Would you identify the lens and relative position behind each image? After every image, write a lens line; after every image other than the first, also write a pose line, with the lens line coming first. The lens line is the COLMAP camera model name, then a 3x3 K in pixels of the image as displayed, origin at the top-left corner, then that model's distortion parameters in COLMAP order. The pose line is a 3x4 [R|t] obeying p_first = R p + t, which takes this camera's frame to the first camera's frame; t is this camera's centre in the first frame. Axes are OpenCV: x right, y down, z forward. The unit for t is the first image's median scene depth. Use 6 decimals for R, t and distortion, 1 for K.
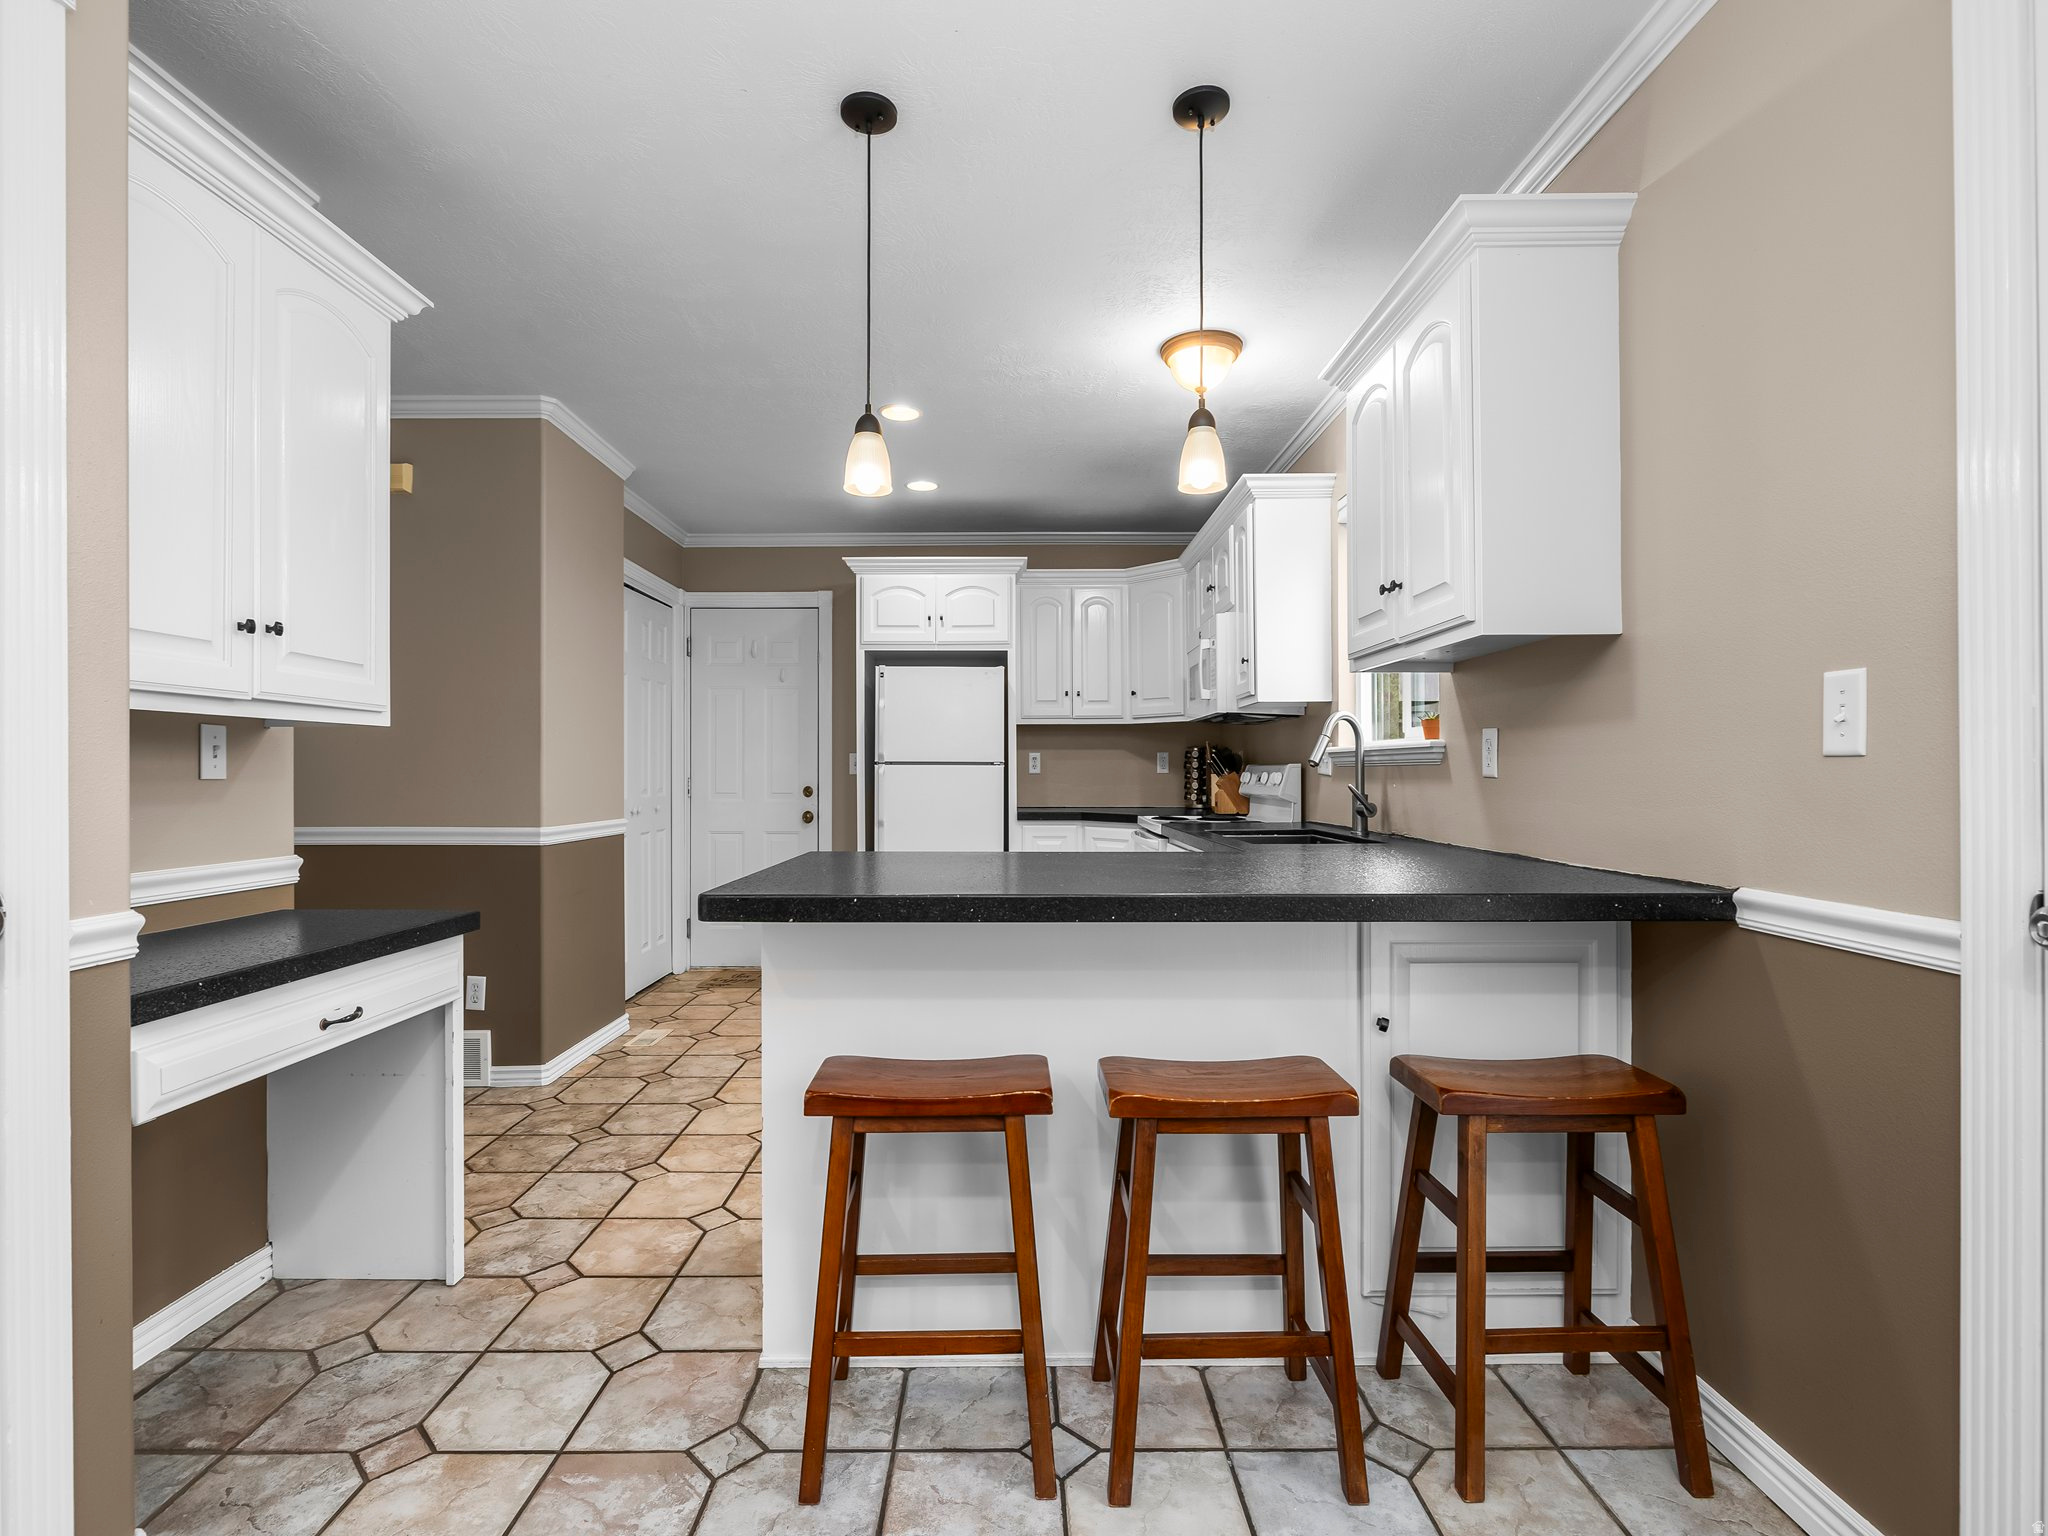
lens RADIAL K [[956.8, 0, 1010.5], [0, 956.8, 768.8], [0, 0, 1]] dist [-0.002808, 0.001508]
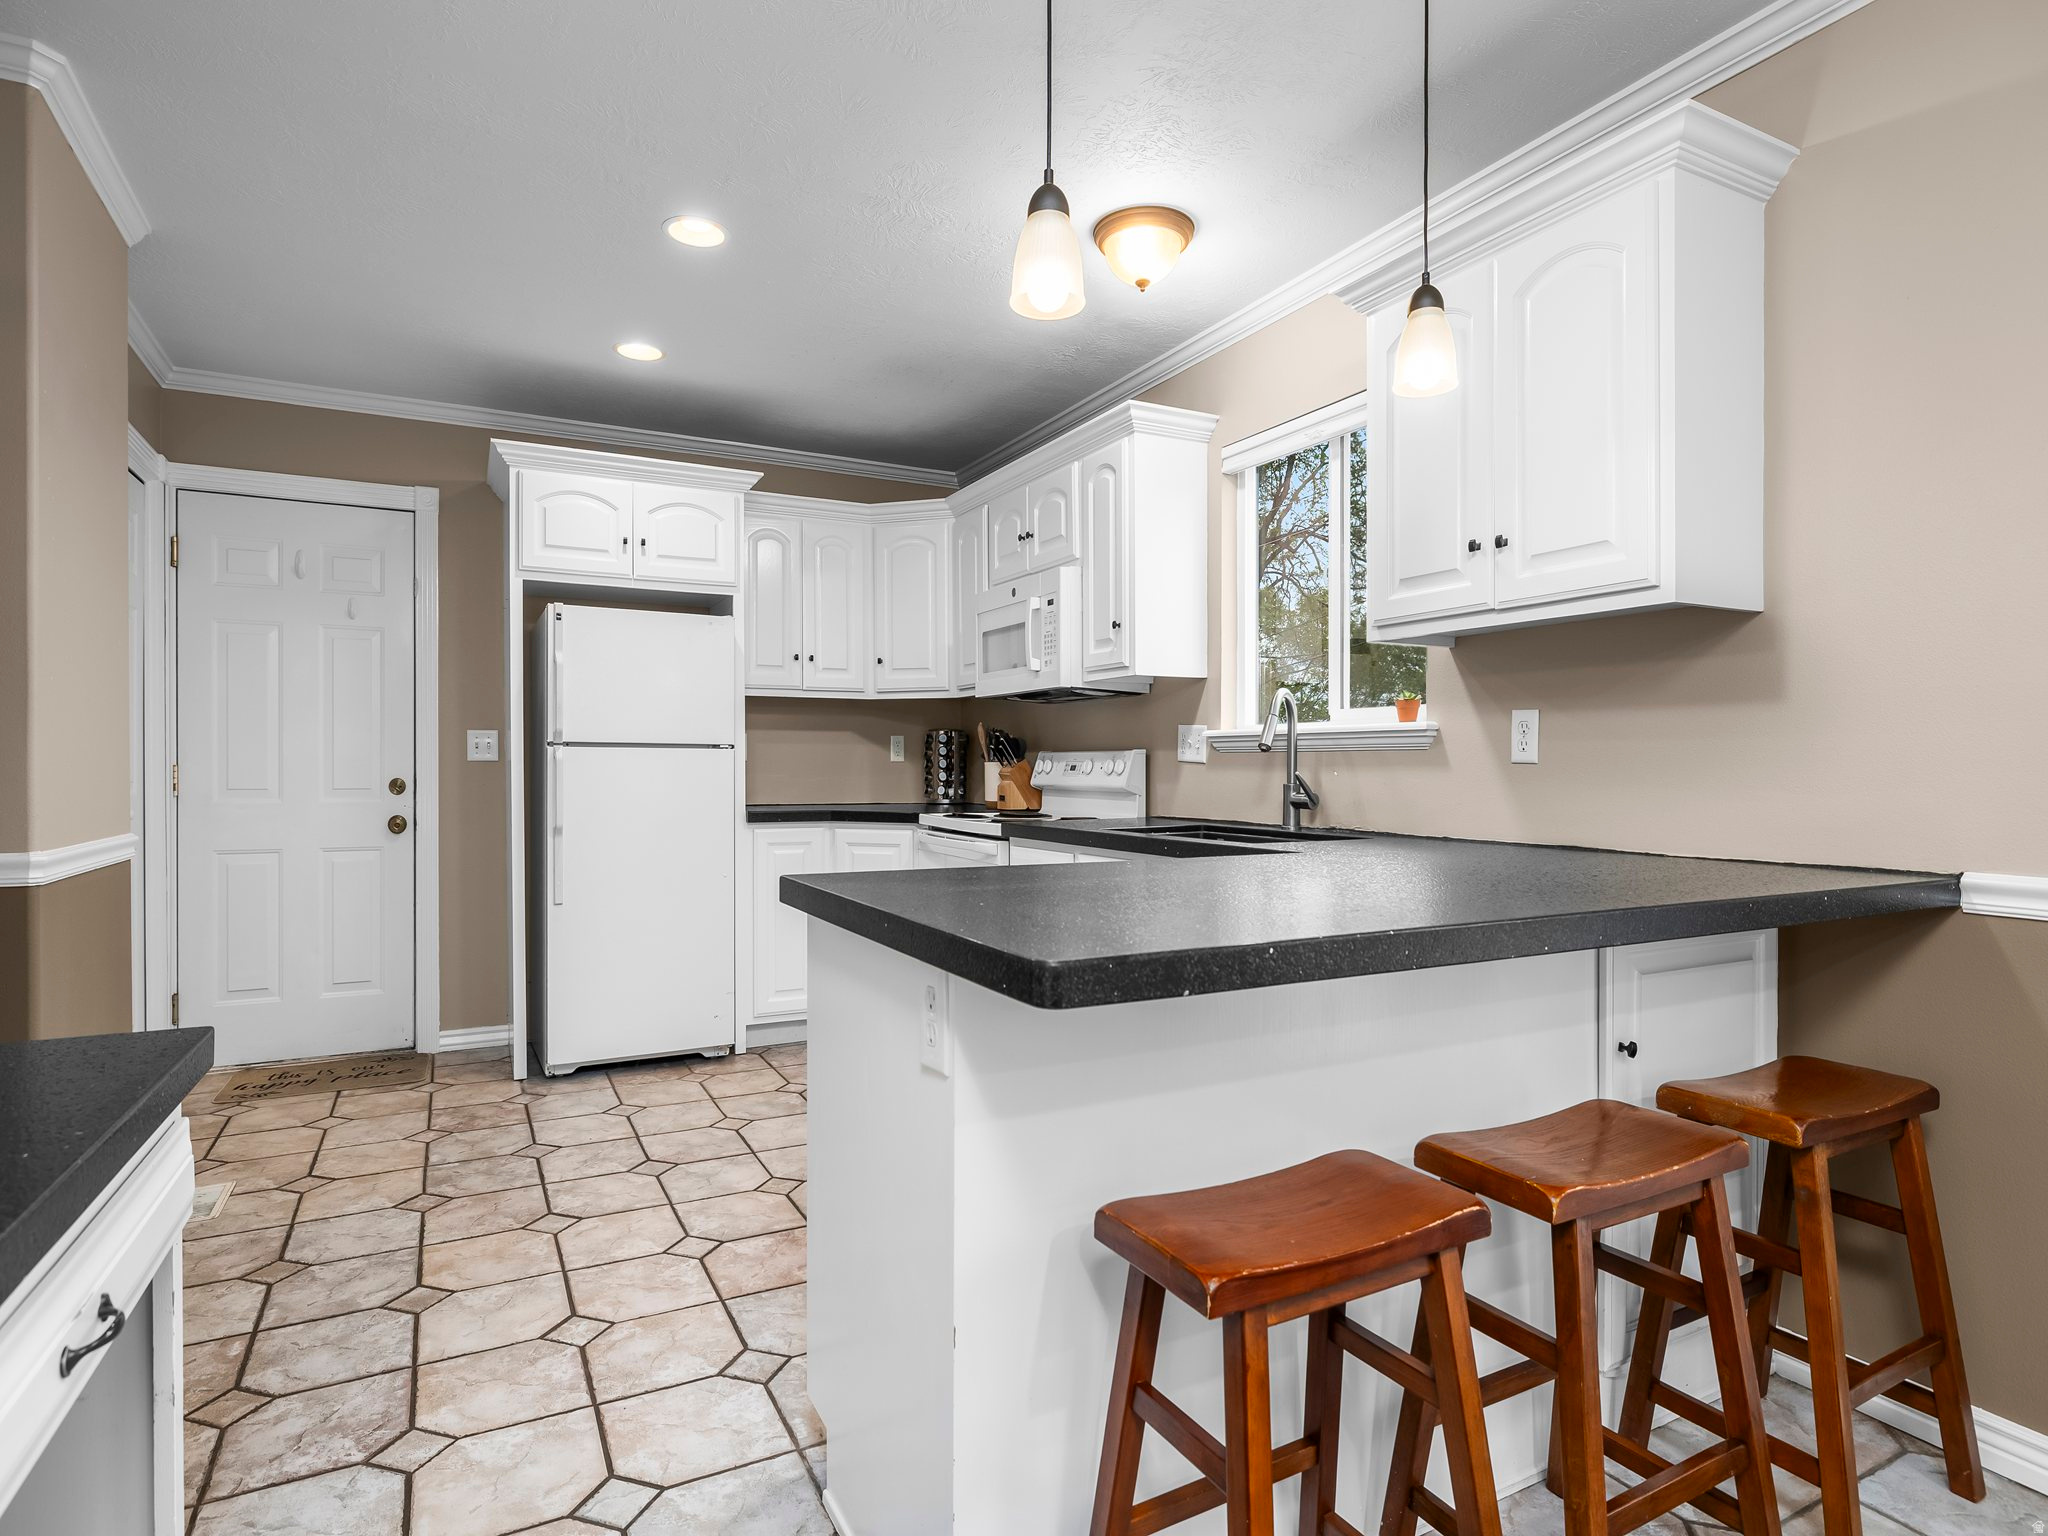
lens RADIAL K [[1086.6, 0, 1017.5], [0, 1086.6, 771.7], [0, 0, 1]] dist [-0.001612, -0.000317]
pose [[0.886144, 0.000750, 0.463409, -0.272264], [-0.005486, 0.999946, 0.008872, 0.007125], [-0.463377, -0.010404, 0.886100, 0.198685]]
